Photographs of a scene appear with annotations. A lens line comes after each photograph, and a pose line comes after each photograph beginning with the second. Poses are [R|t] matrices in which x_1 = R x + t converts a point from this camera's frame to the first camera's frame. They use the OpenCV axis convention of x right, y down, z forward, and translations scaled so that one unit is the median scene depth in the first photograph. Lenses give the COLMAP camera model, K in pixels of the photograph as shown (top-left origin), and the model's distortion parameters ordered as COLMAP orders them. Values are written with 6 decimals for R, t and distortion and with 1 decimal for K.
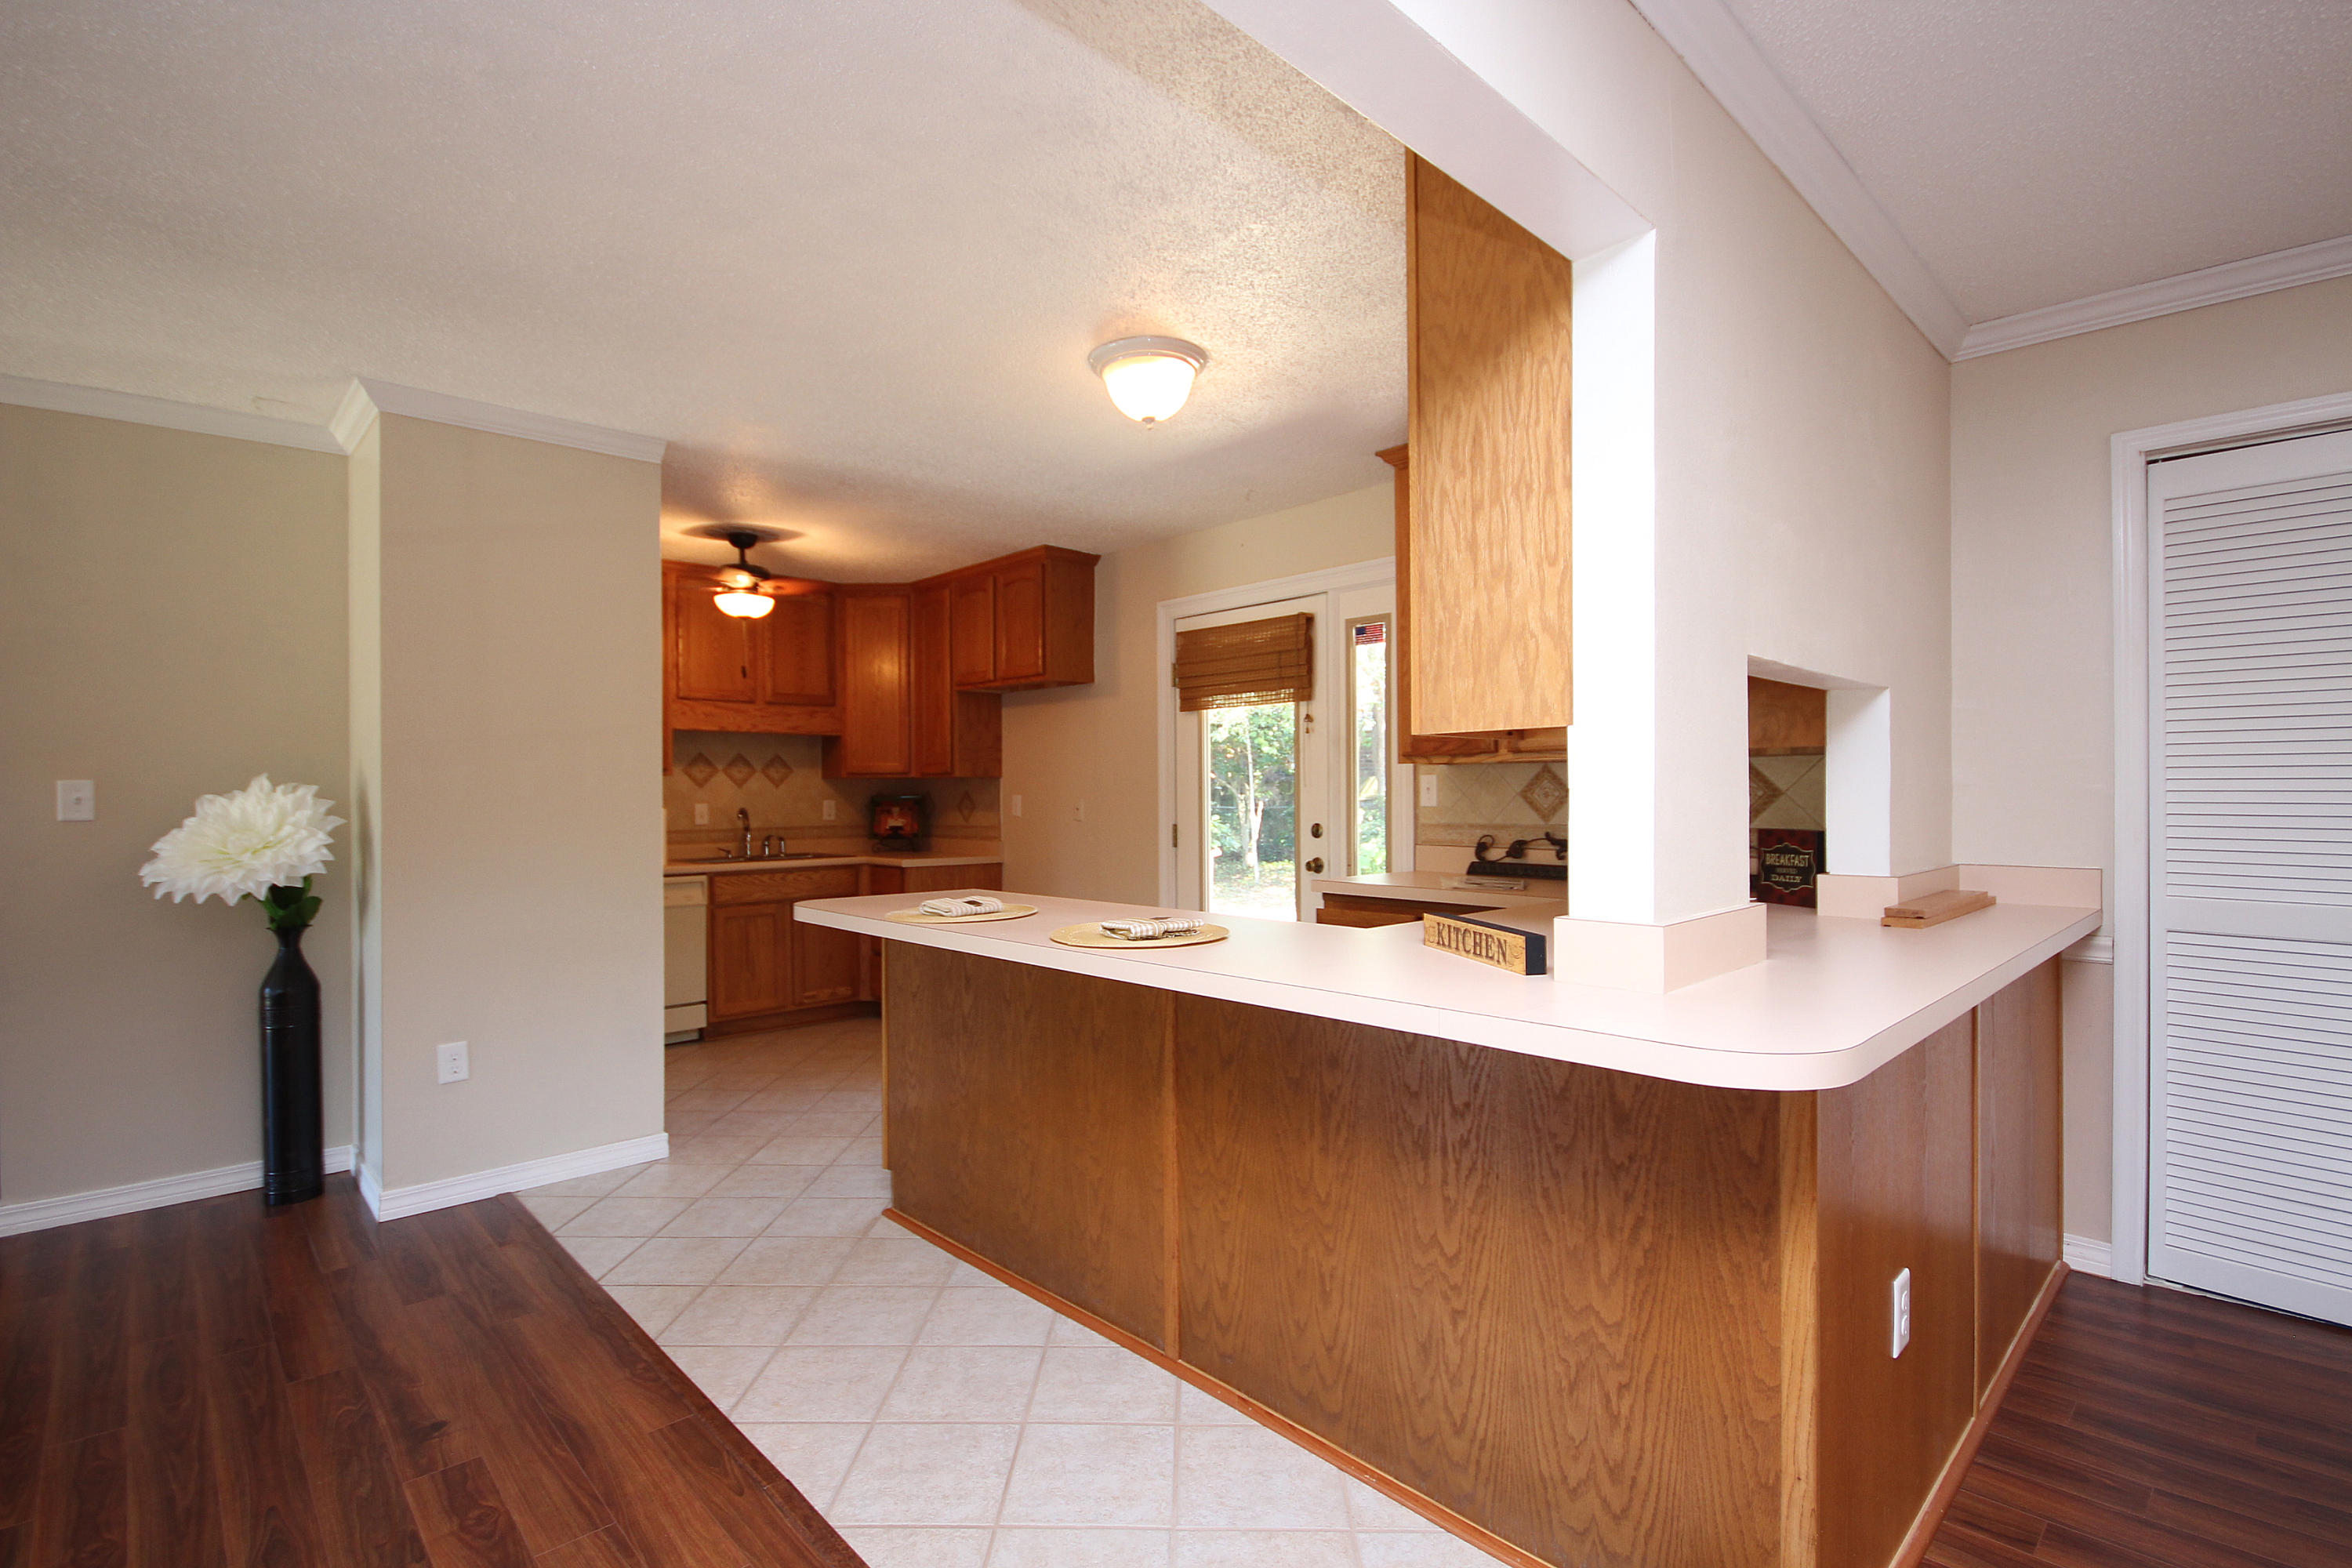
lens RADIAL K [[1086.2, 0, 1162.2], [0, 1086.2, 797.9], [0, 0, 1]] dist [0.001824, -0.006572]
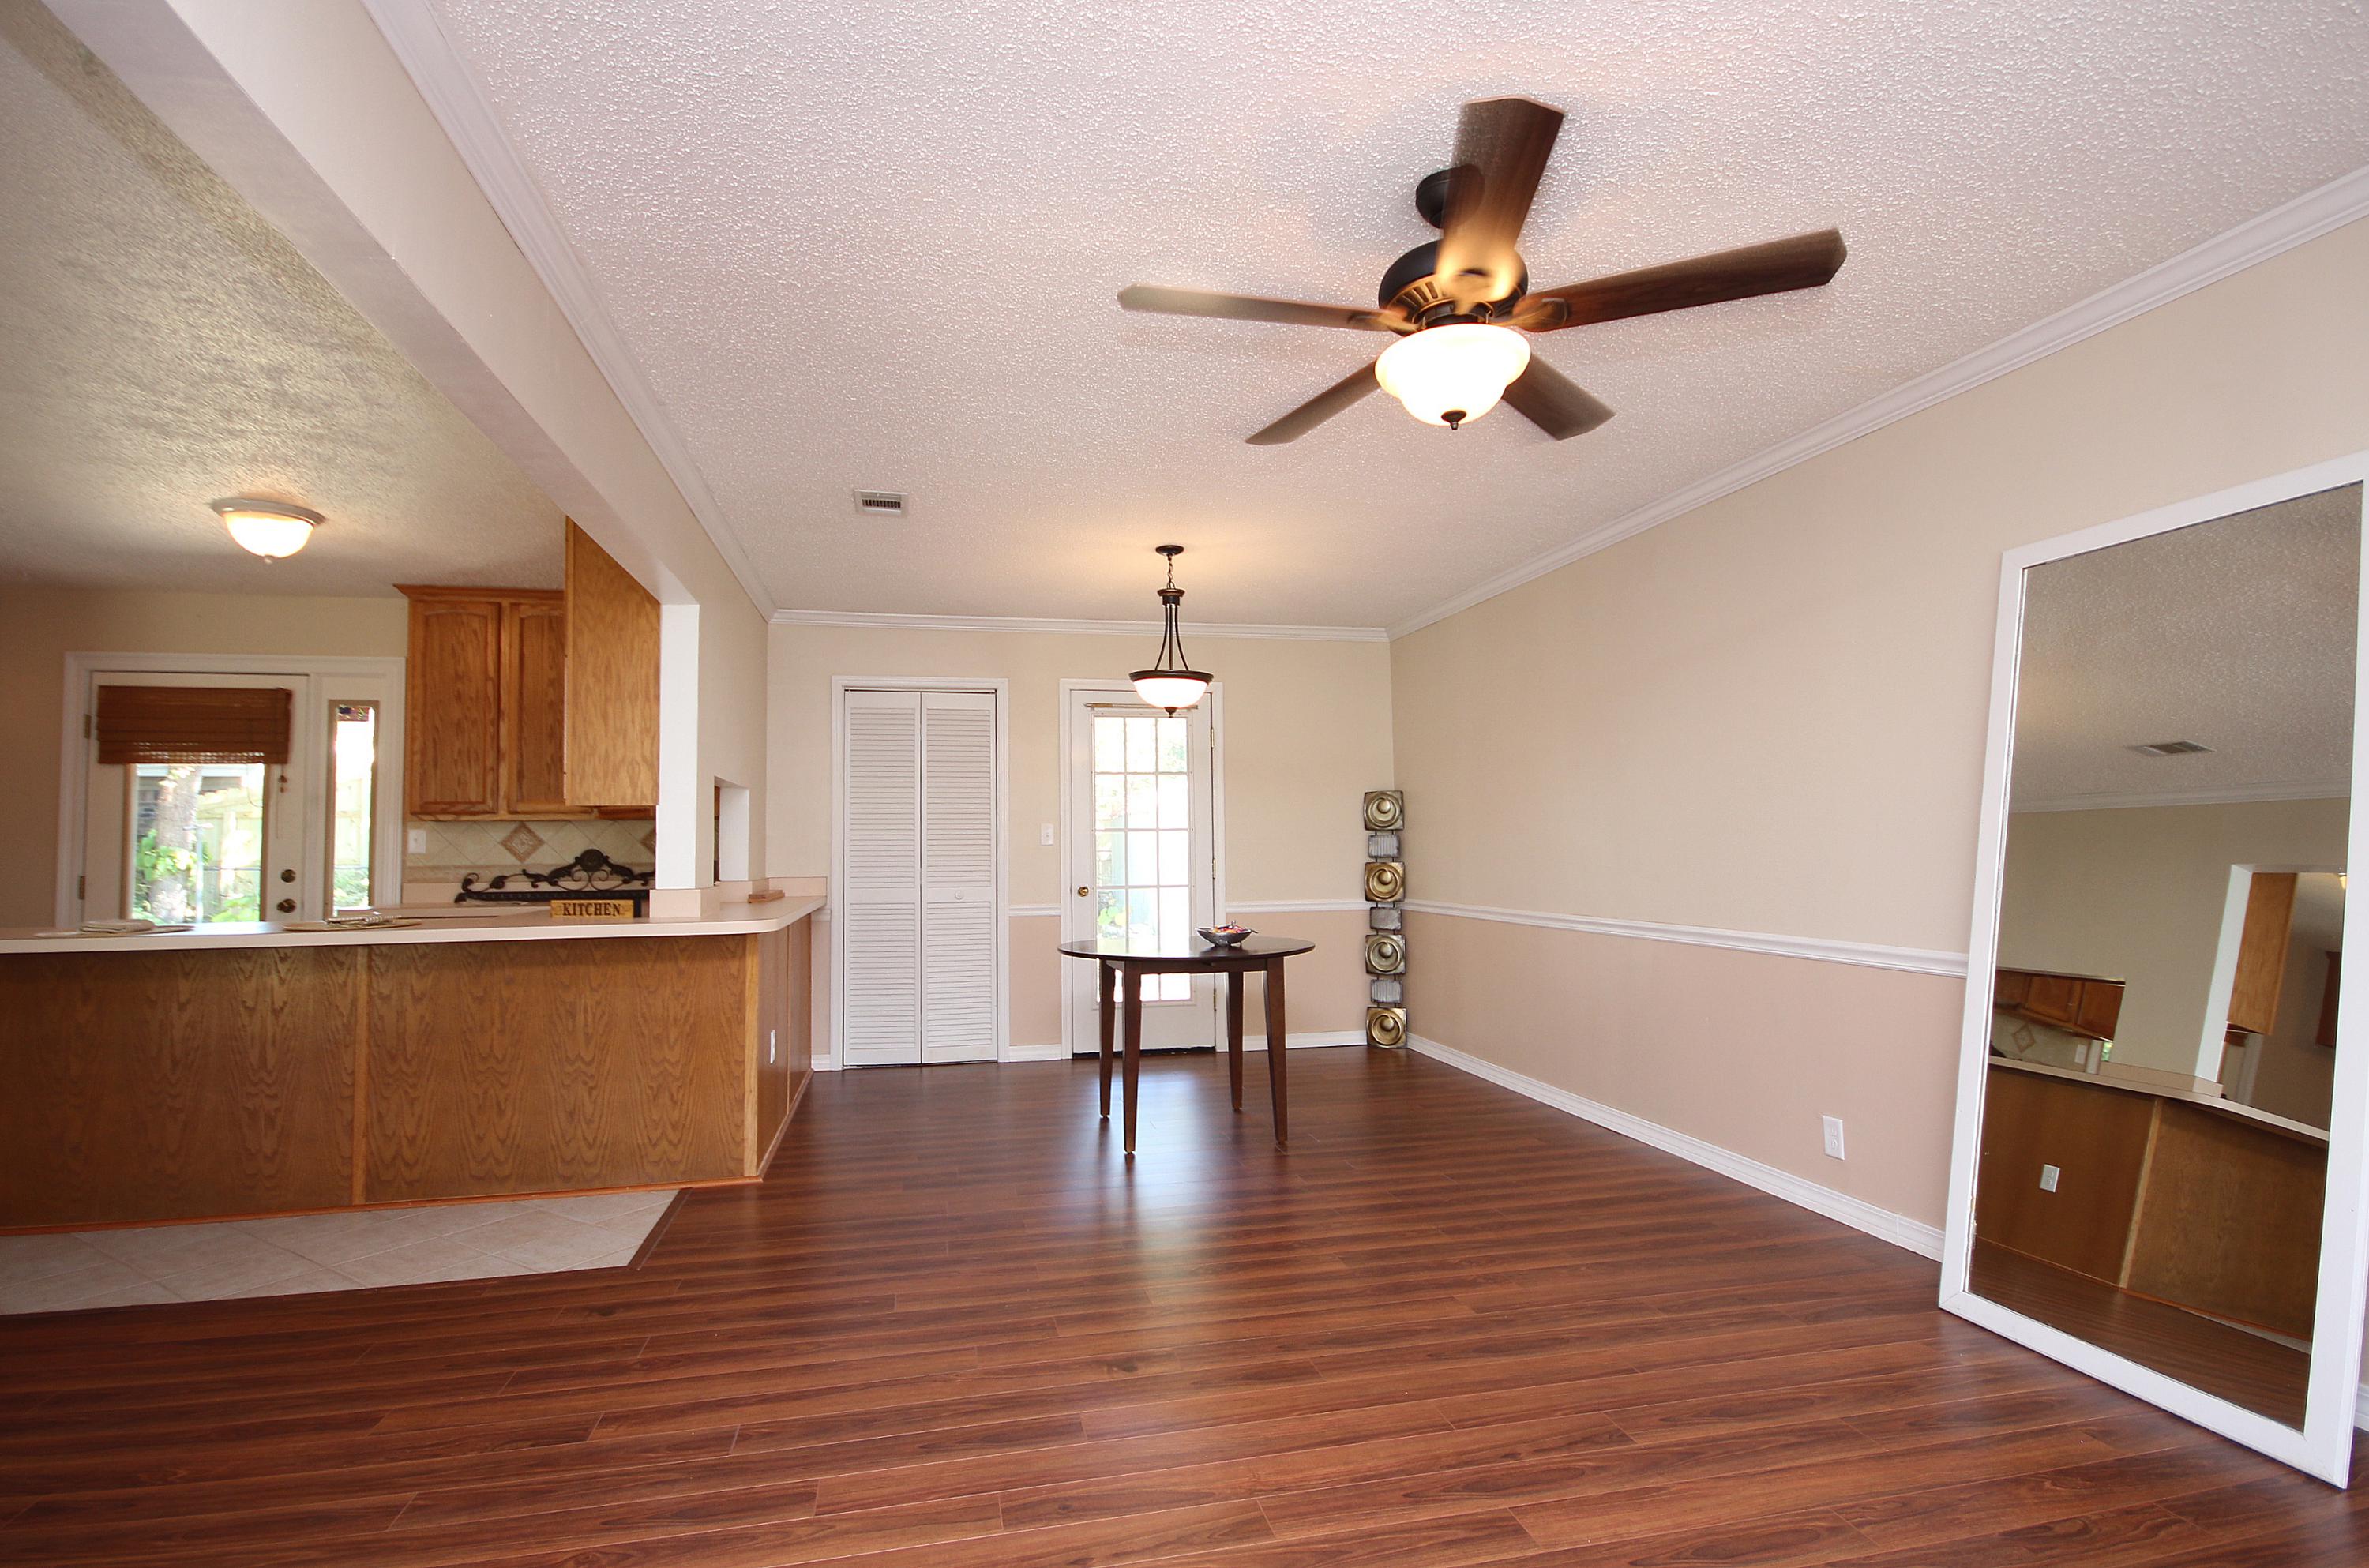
lens RADIAL K [[1113.9, 0, 1183.3], [0, 1113.9, 790.9], [0, 0, 1]] dist [-0.003396, -0.005221]
pose [[0.496616, 0.045162, 0.866795, -0.493035], [0.012428, 0.998173, -0.059127, 0.025275], [-0.867882, 0.040136, 0.495147, -0.499113]]
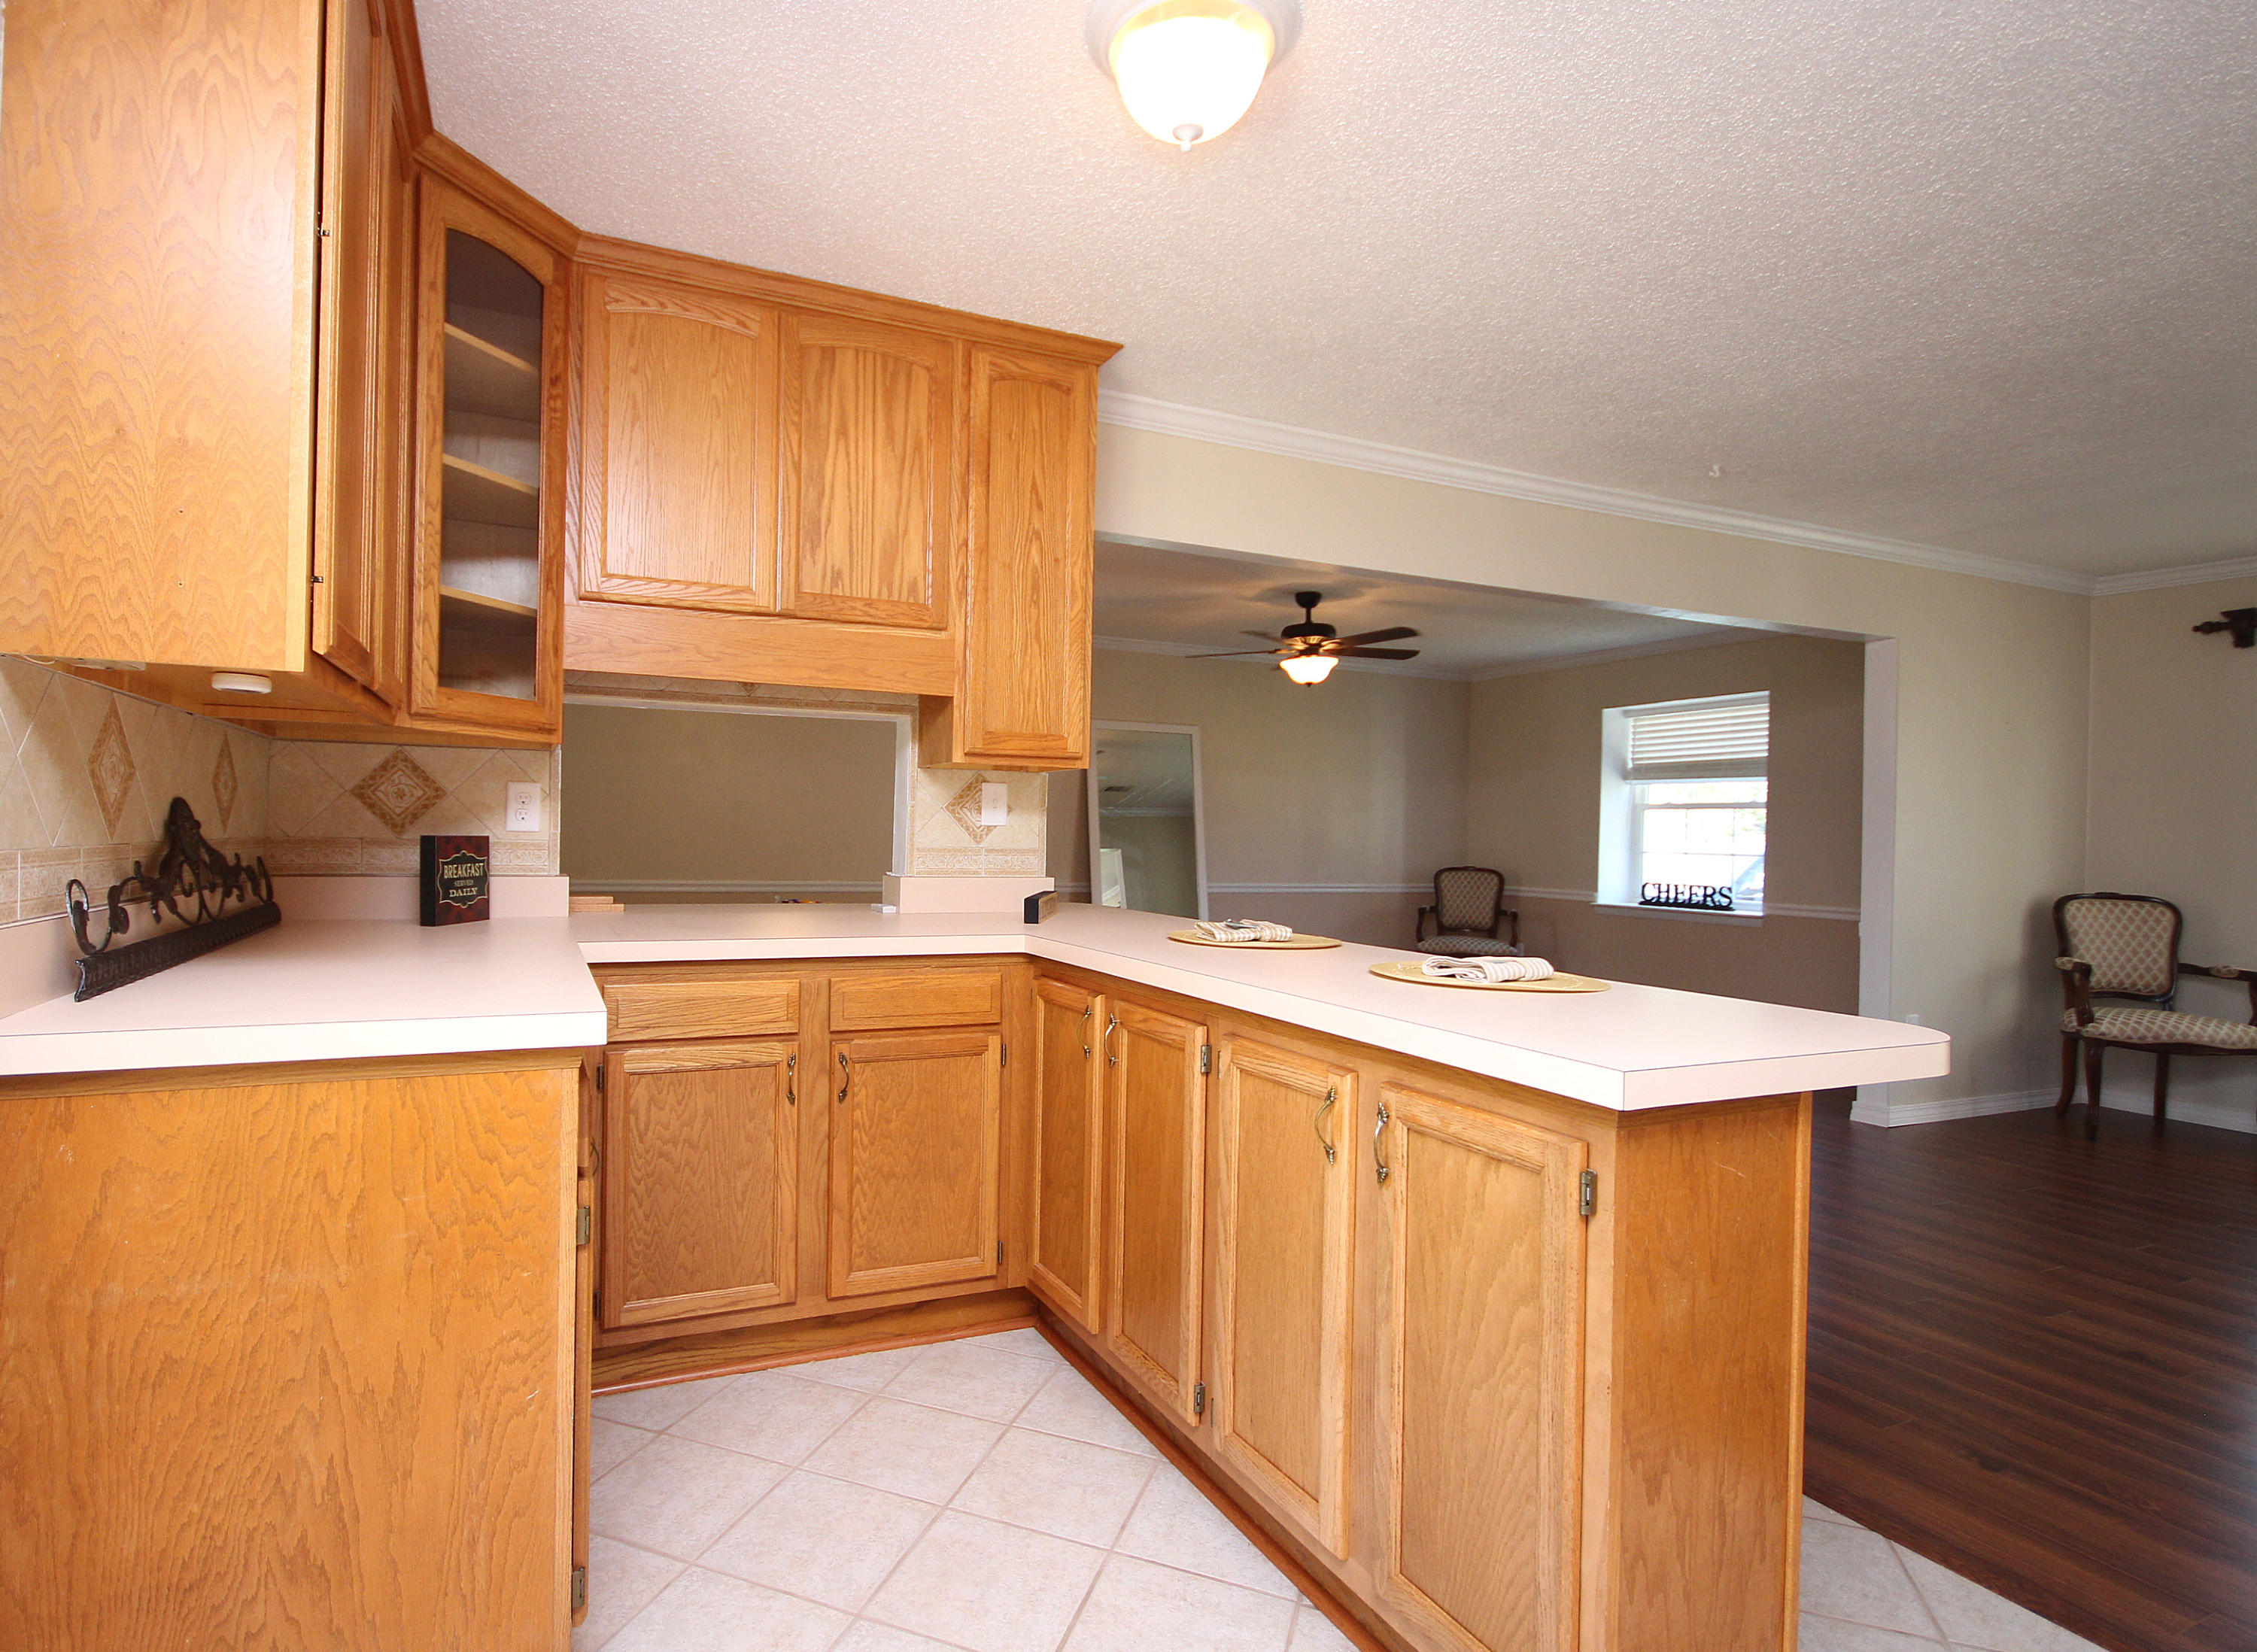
lens RADIAL K [[1148.2, 0, 1011.9], [0, 1148.2, 839.5], [0, 0, 1]] dist [-0.001928, 0.000044]
pose [[-0.938299, -0.015964, 0.345457, -0.111435], [-0.014070, 0.999869, 0.007988, 0.014100], [-0.345540, 0.002635, -0.938400, 1.275376]]
